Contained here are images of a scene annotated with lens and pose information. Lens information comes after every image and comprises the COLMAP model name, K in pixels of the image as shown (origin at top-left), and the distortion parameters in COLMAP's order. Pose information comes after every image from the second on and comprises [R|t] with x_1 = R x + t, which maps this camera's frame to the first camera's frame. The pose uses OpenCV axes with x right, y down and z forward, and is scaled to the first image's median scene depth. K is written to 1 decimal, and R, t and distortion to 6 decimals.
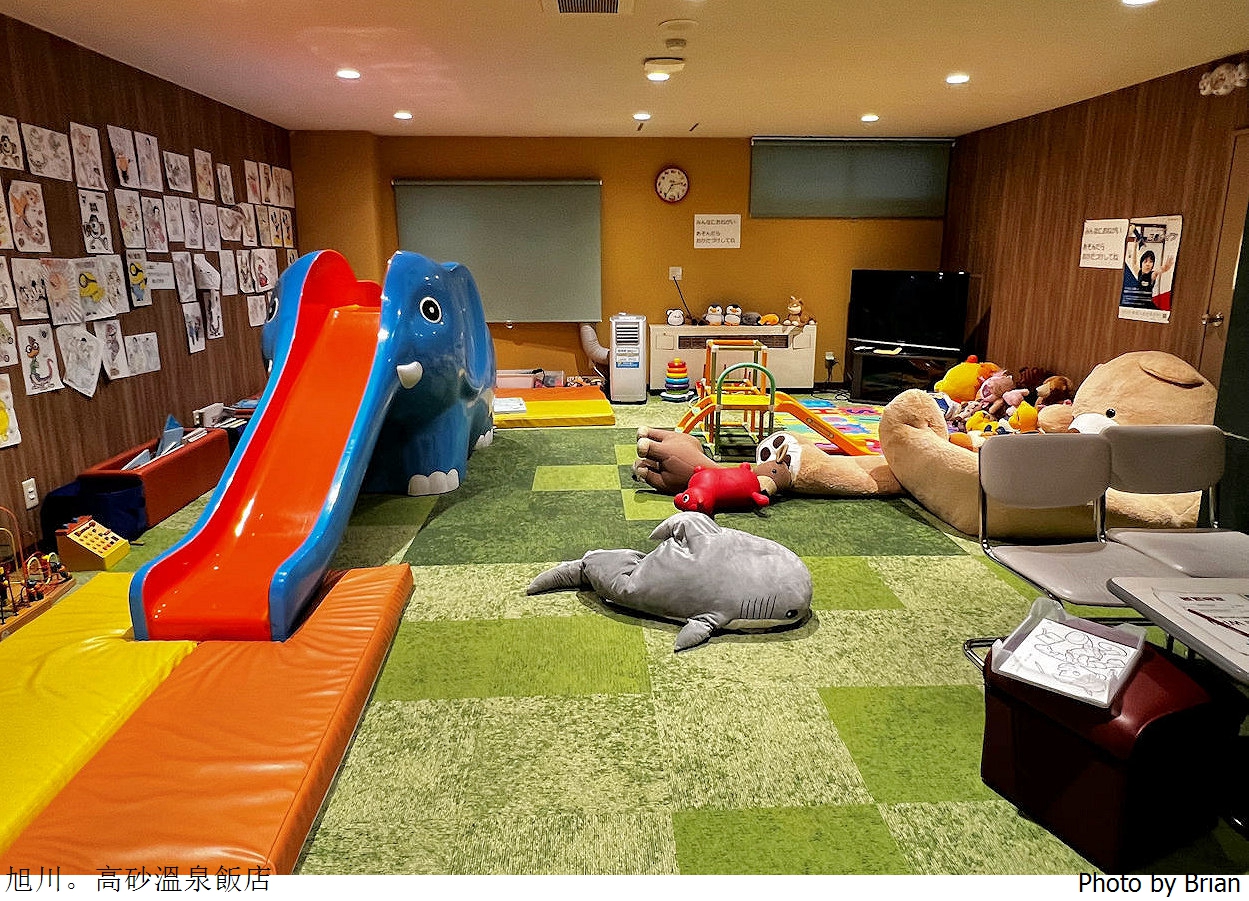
lens RADIAL K [[759.2, 0, 622.0], [0, 759.2, 413.5], [0, 0, 1]] dist [0.000151, -0.000800]
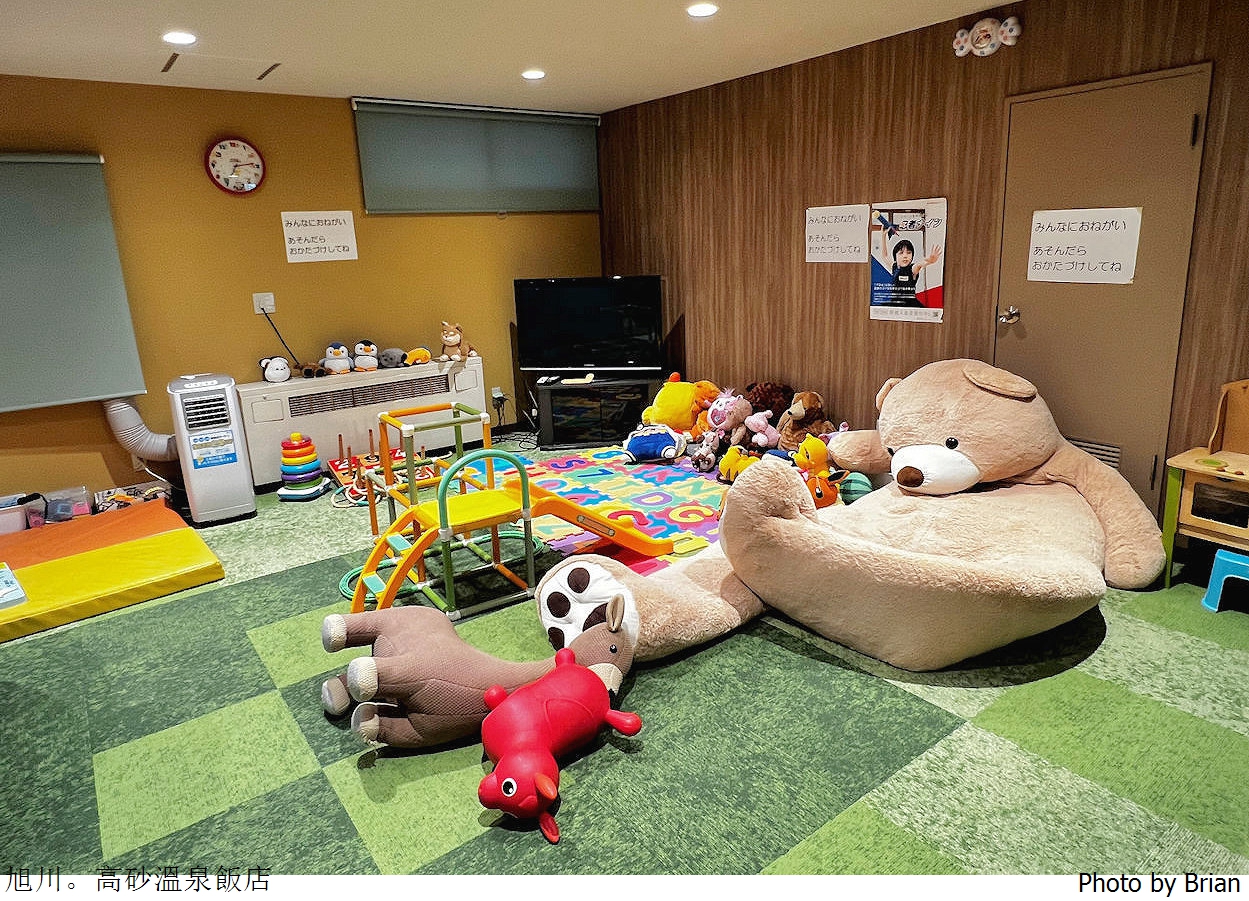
lens RADIAL K [[759.2, 0, 622.0], [0, 759.2, 413.5], [0, 0, 1]] dist [0.000151, -0.000800]
pose [[0.826852, -0.159261, 0.539400, -0.055663], [0.161038, 0.985956, 0.044252, -0.093272], [-0.538872, 0.050274, 0.840886, 0.387783]]
